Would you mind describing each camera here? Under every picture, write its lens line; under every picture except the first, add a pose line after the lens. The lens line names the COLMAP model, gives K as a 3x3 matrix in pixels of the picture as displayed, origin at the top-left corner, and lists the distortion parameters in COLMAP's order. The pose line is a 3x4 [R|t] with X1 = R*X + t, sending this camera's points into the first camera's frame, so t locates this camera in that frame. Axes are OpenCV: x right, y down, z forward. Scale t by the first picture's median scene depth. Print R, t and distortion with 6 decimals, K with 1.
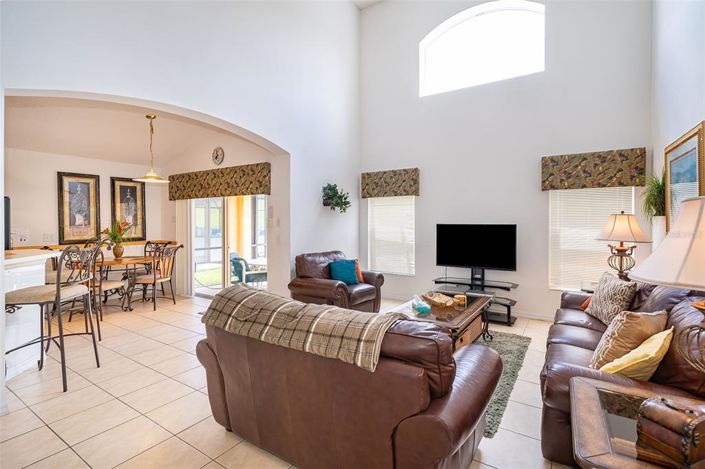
lens RADIAL K [[335.5, 0, 358.4], [0, 335.5, 219.9], [0, 0, 1]] dist [0.005365, 0.001092]
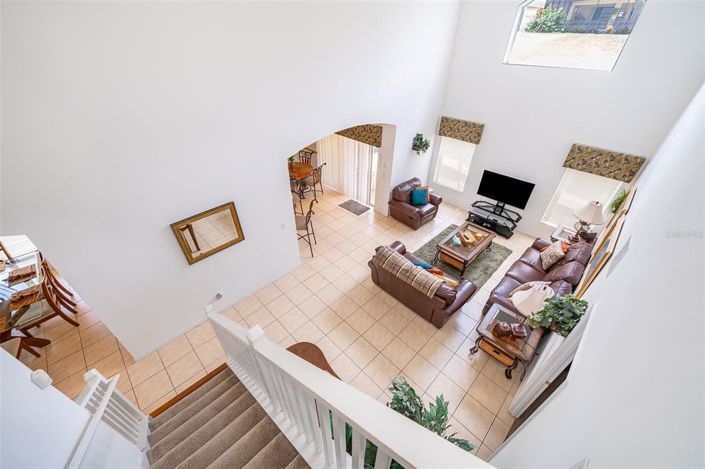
lens RADIAL K [[277.6, 0, 358.9], [0, 277.6, 235.0], [0, 0, 1]] dist [-0.001424, -0.000138]
pose [[0.978199, 0.146596, -0.147090, -0.106450], [-0.032363, 0.807254, 0.589316, -0.511220], [0.205131, -0.571709, 0.794399, -0.319732]]
